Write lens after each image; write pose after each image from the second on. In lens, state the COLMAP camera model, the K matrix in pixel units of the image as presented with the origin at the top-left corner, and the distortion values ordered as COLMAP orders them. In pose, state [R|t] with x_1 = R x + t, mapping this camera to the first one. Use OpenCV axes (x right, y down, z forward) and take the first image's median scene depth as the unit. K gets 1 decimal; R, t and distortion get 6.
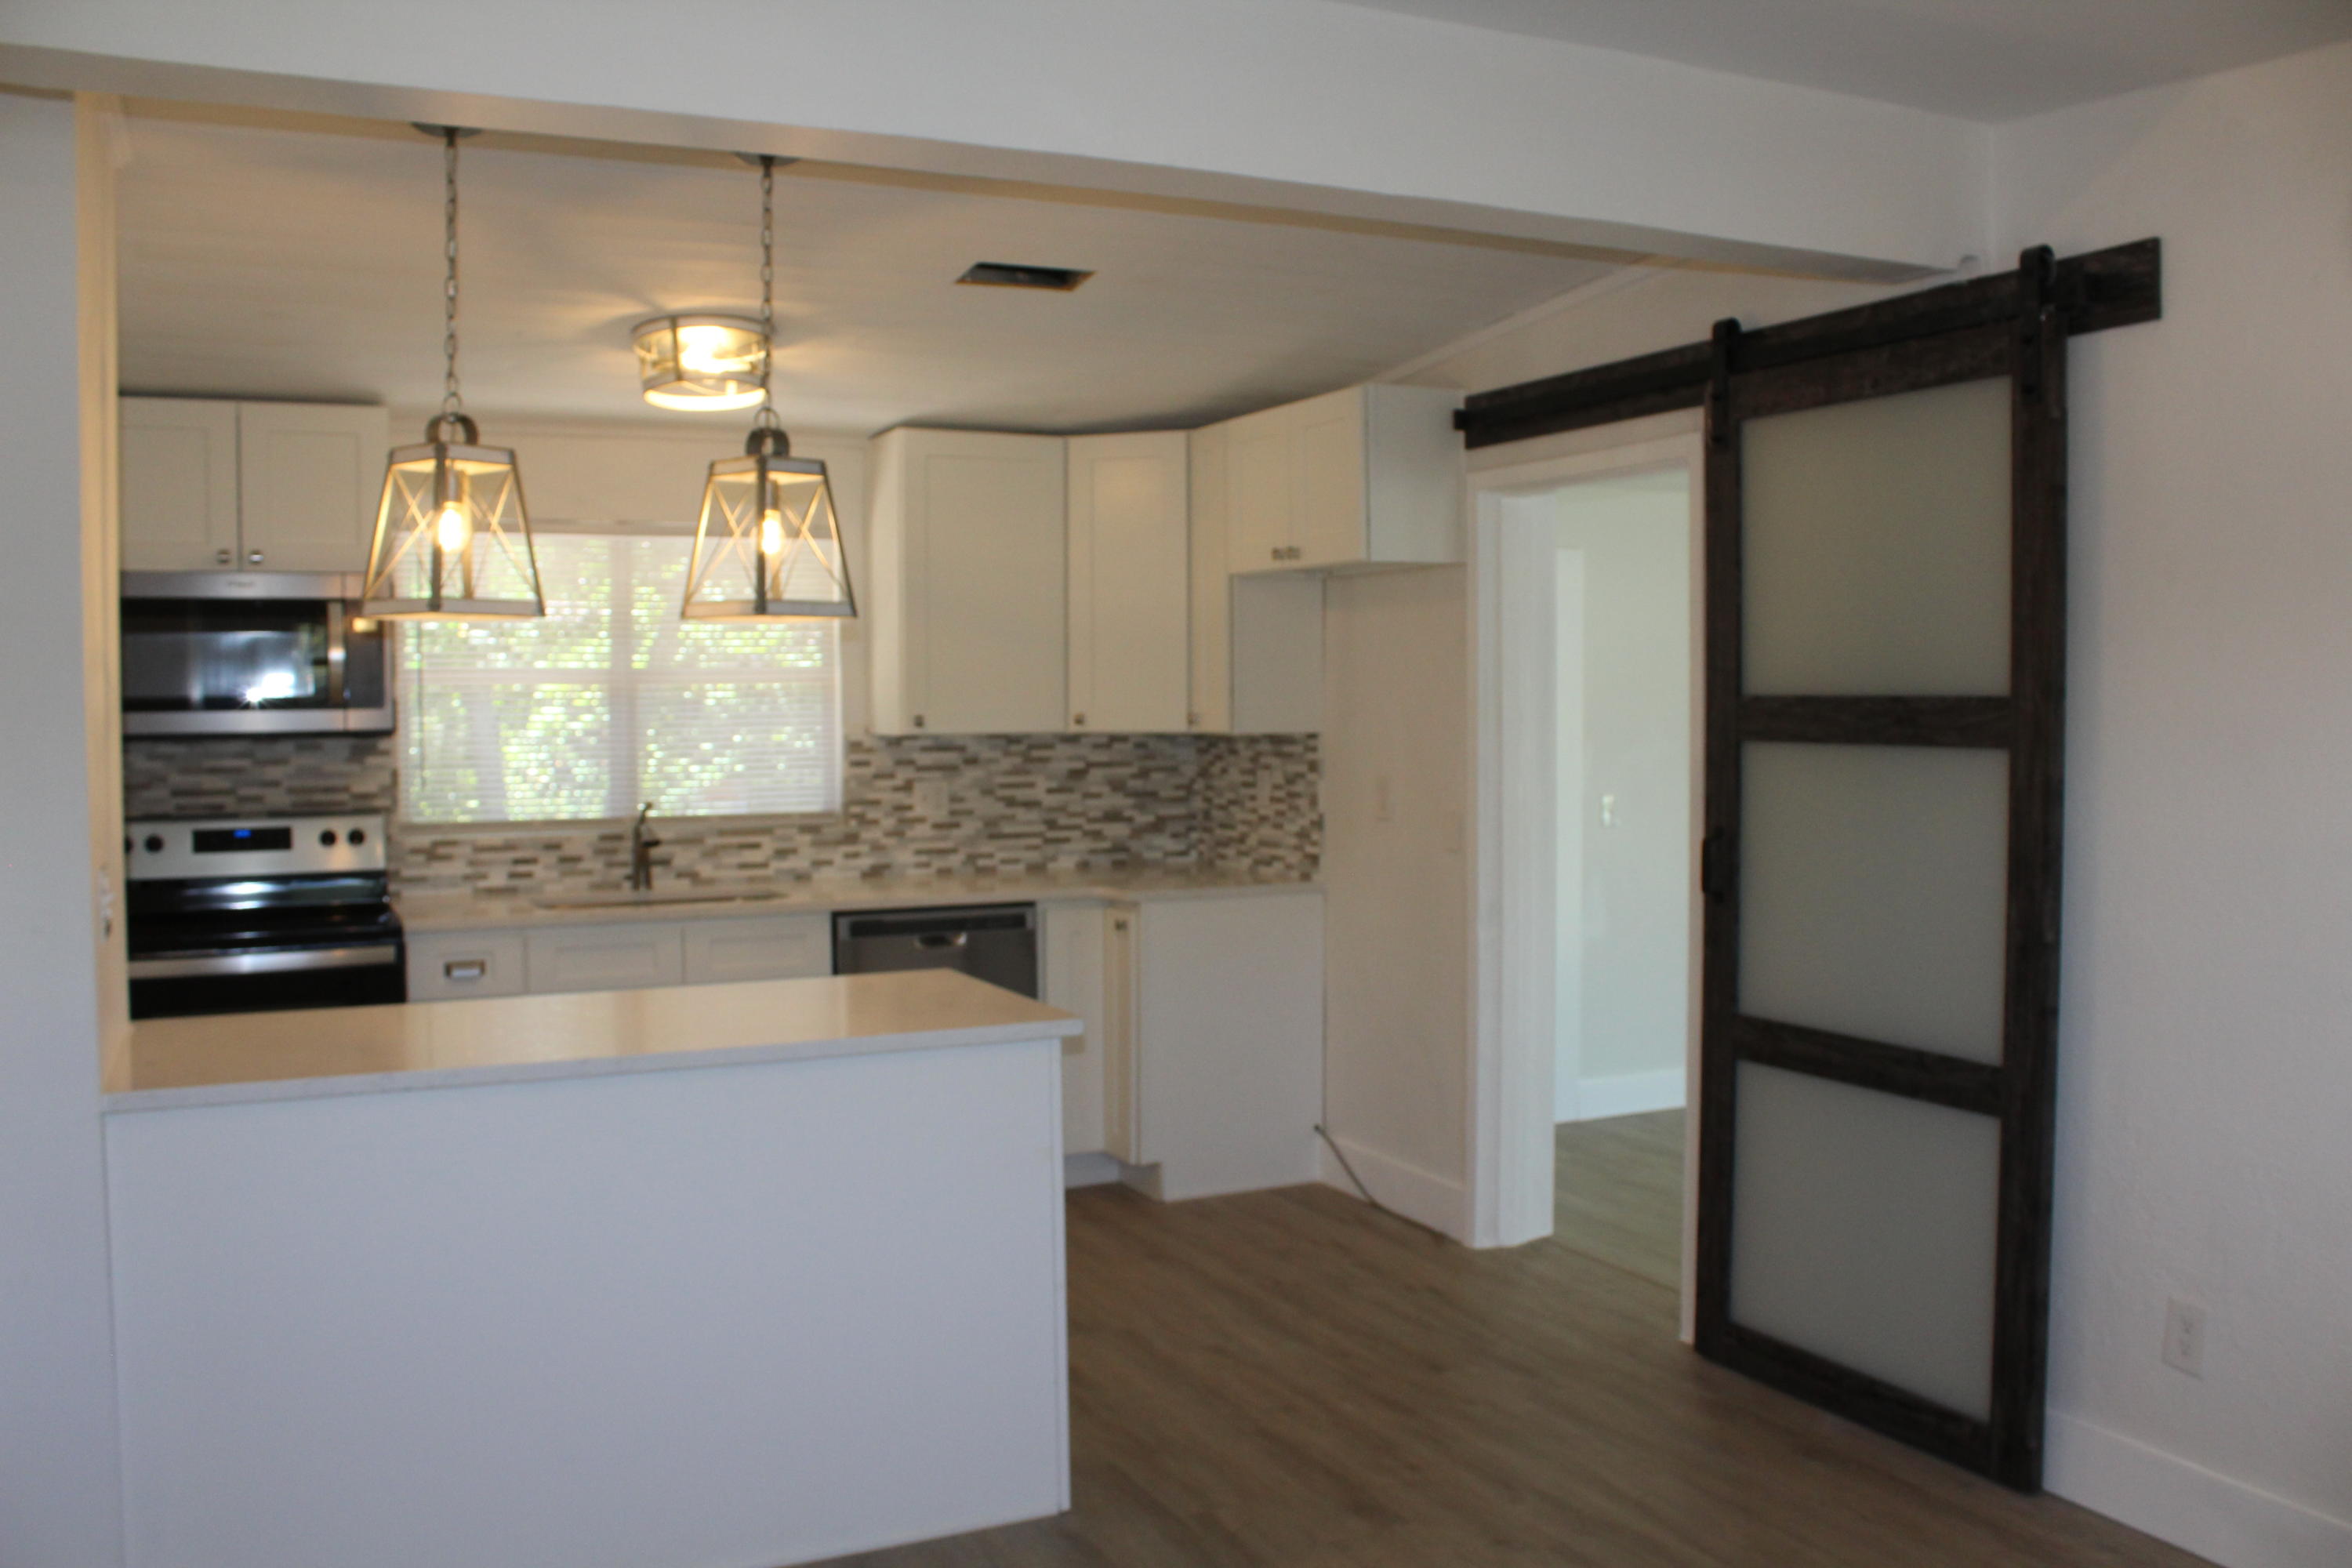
lens RADIAL K [[1973.8, 0, 1178.1], [0, 1973.8, 774.5], [0, 0, 1]] dist [-0.164438, 0.140855]
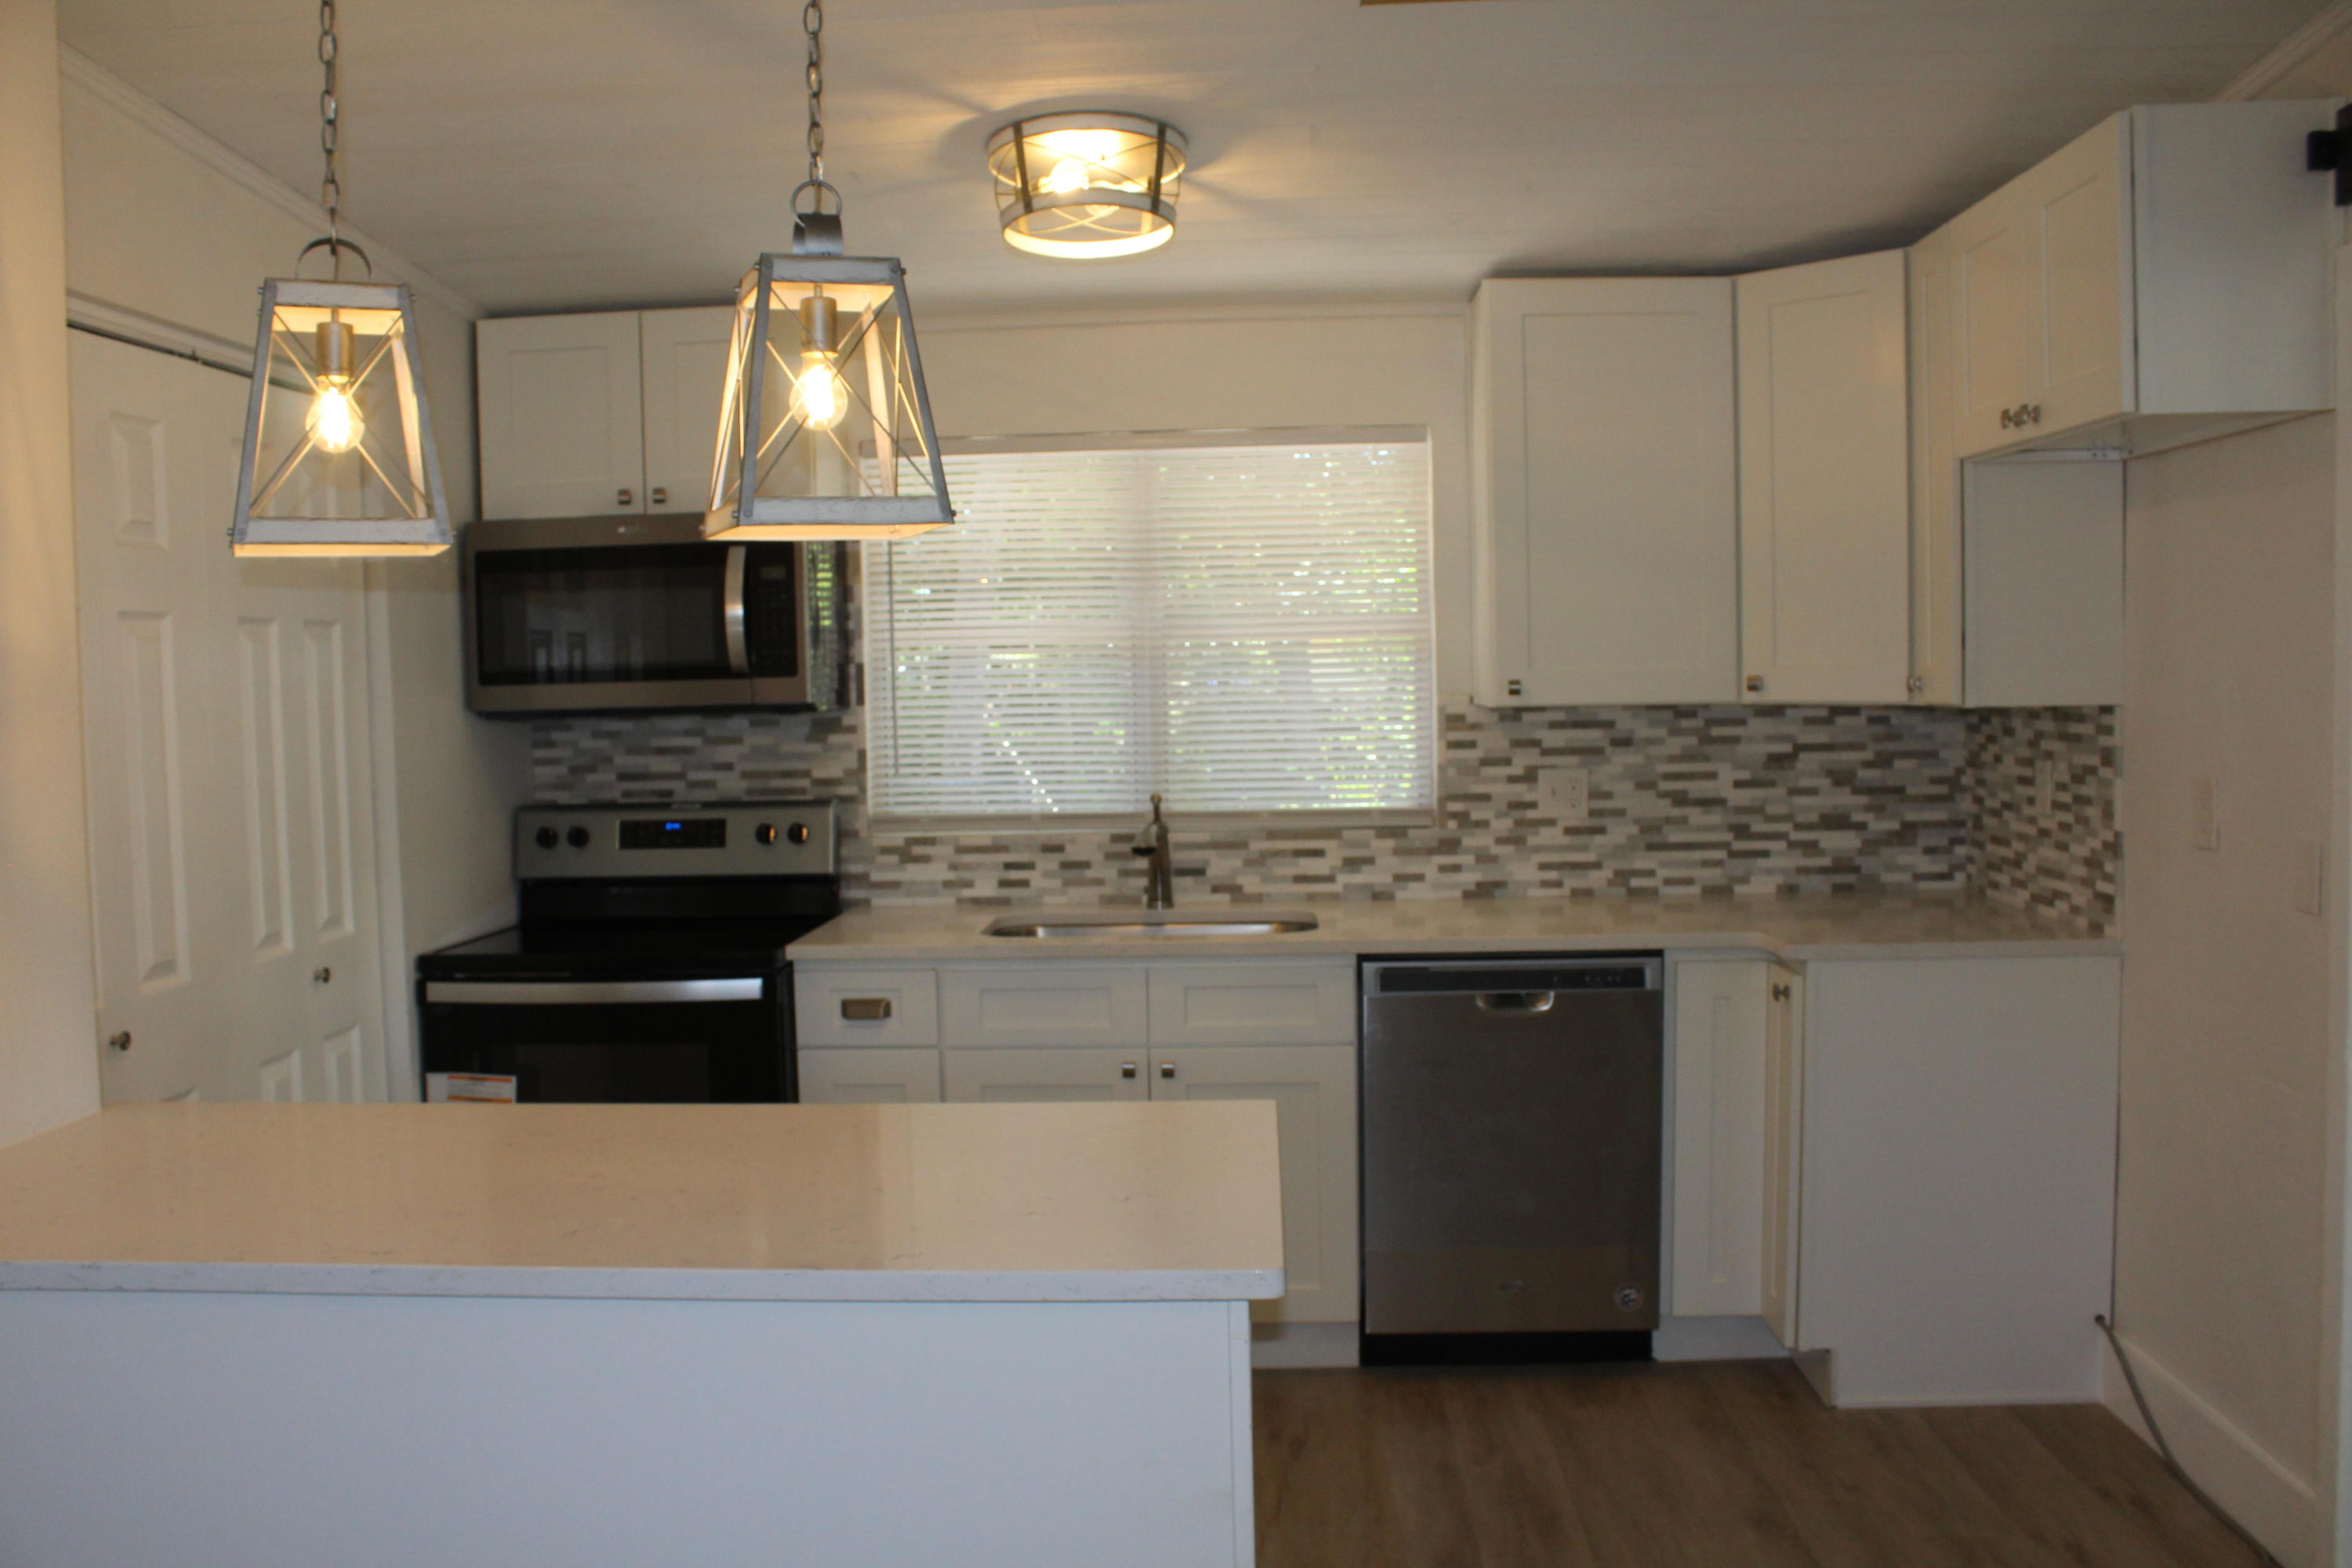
lens RADIAL K [[1973.8, 0, 1166.9], [0, 1973.8, 781.1], [0, 0, 1]] dist [-0.164438, 0.140855]
pose [[0.874448, 0.017463, -0.484804, 0.107571], [-0.004788, 0.999614, 0.027370, -0.012478], [0.485095, -0.021613, 0.874194, 0.327207]]
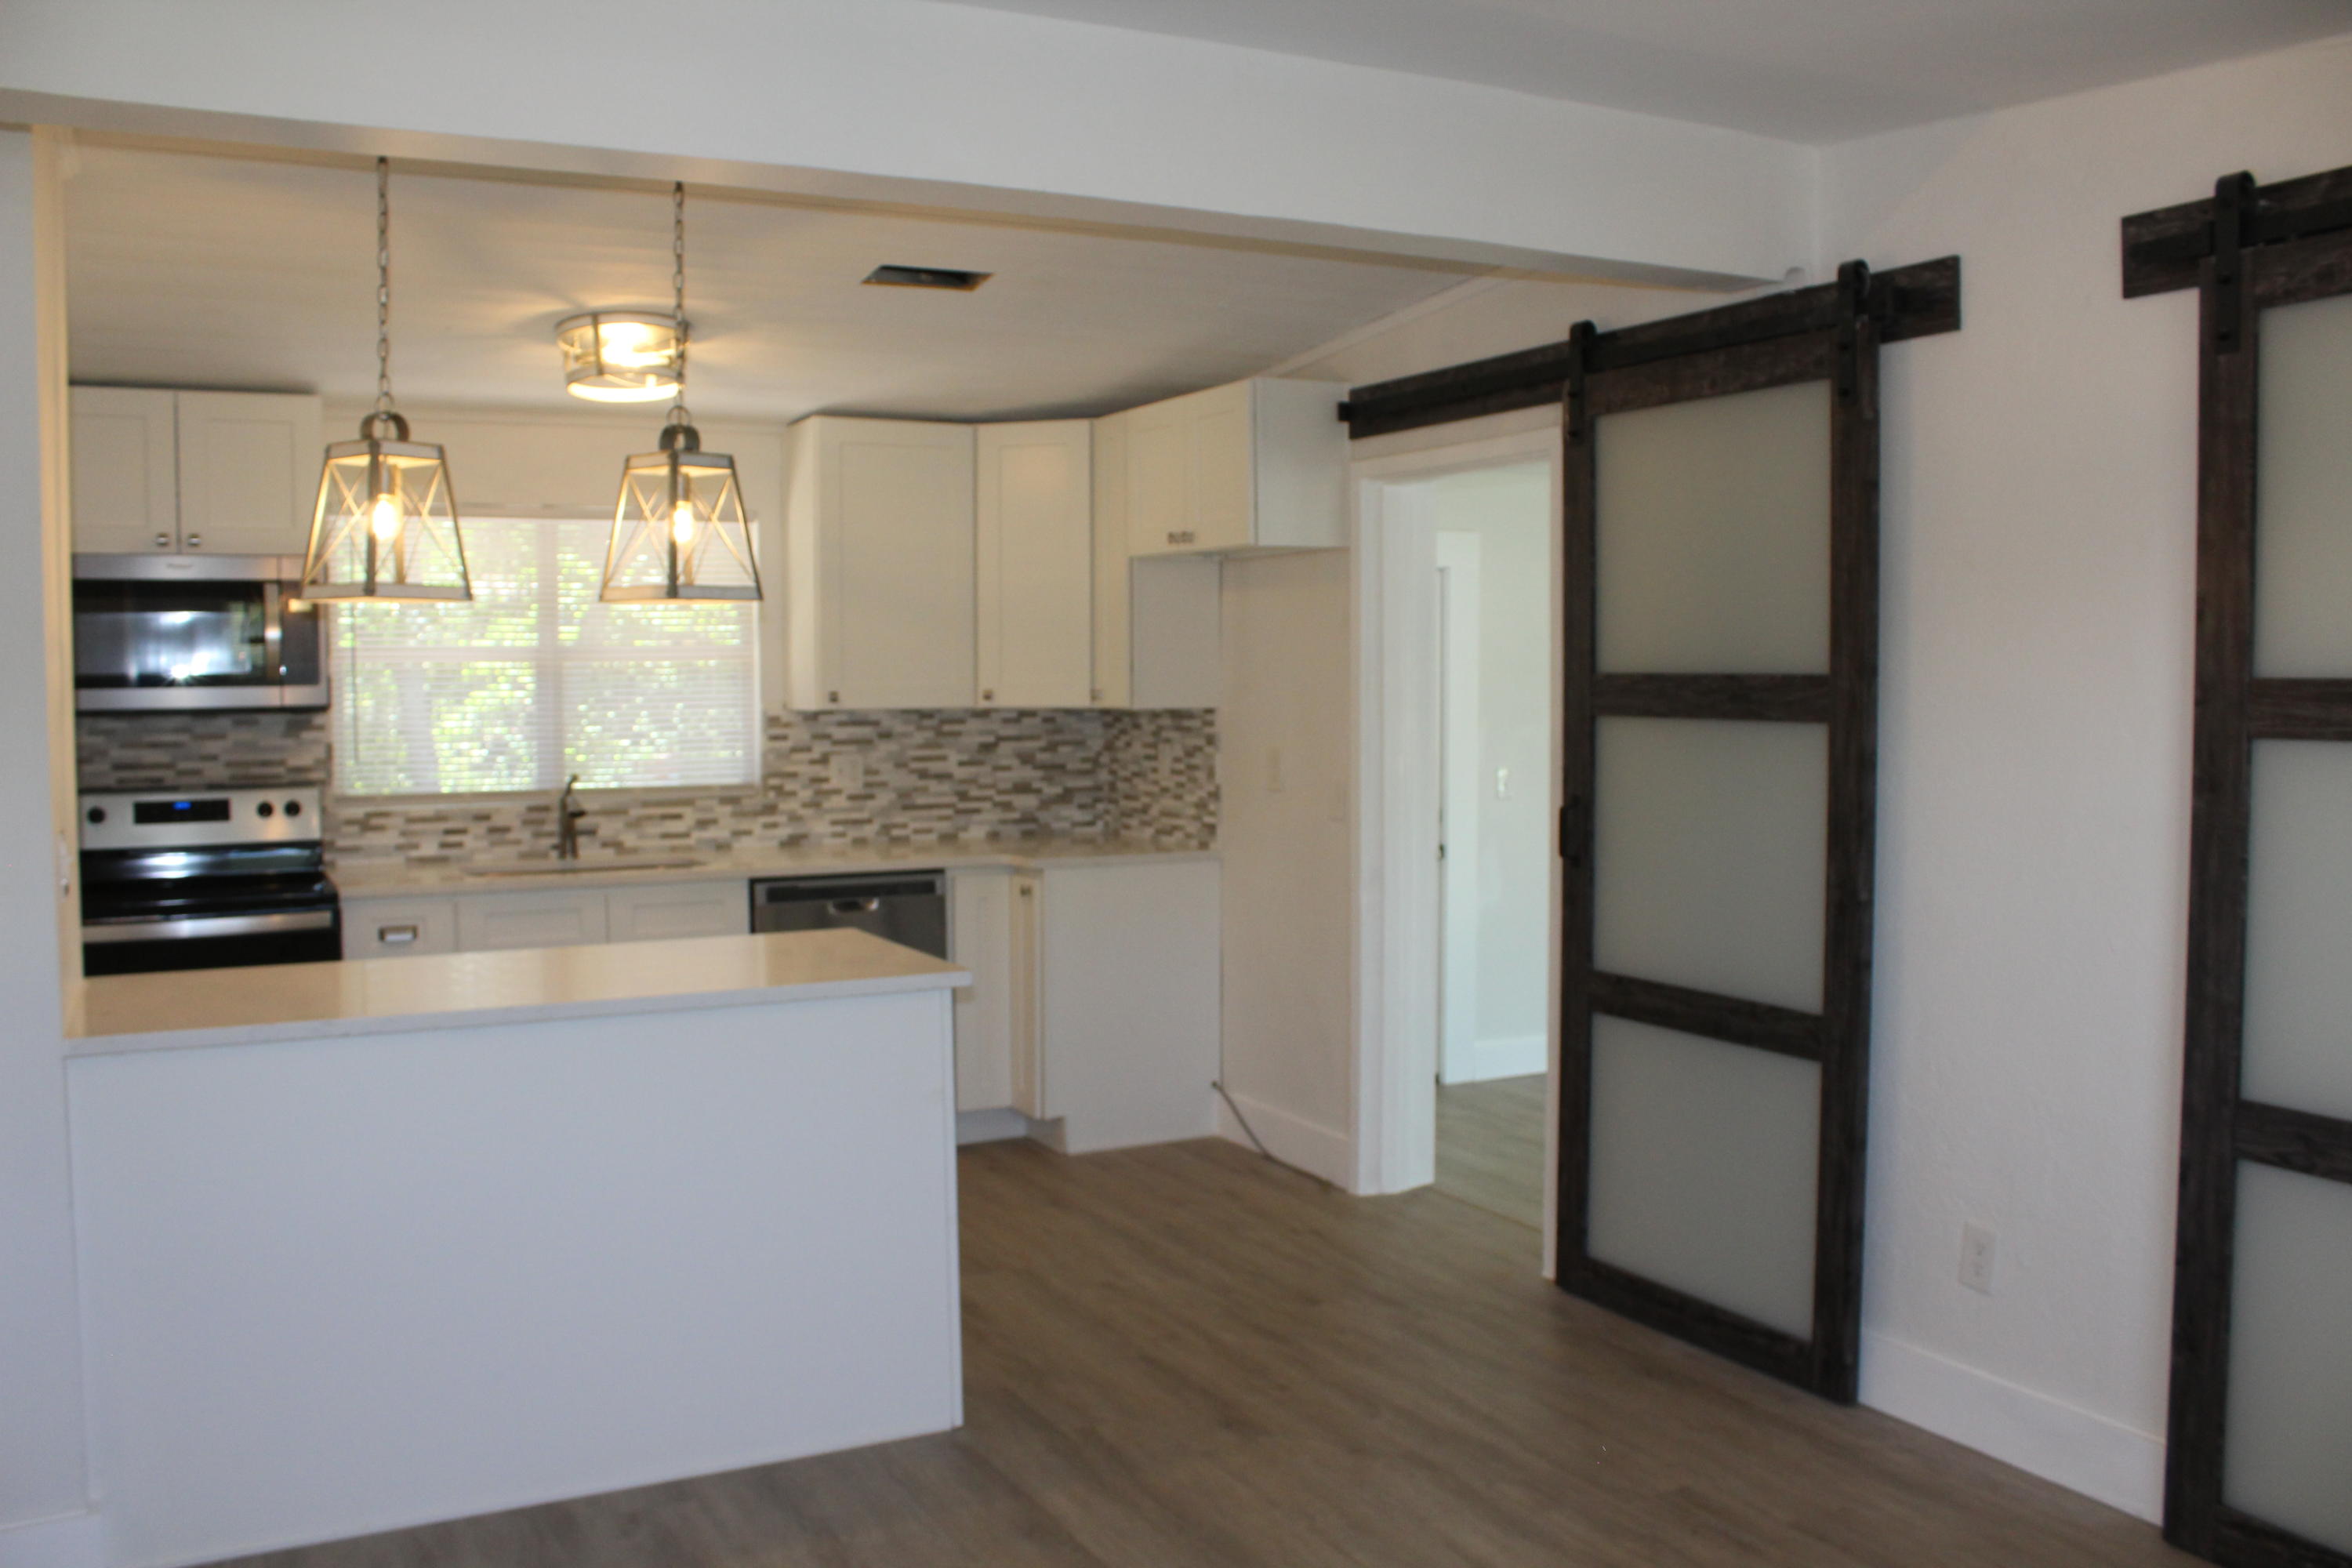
lens RADIAL K [[1973.8, 0, 1180.8], [0, 1973.8, 776.9], [0, 0, 1]] dist [-0.164438, 0.140855]
pose [[0.999436, -0.000677, 0.033586, 0.018347], [0.000224, 0.999909, 0.013494, 0.001350], [-0.033592, -0.013479, 0.999345, -0.051901]]
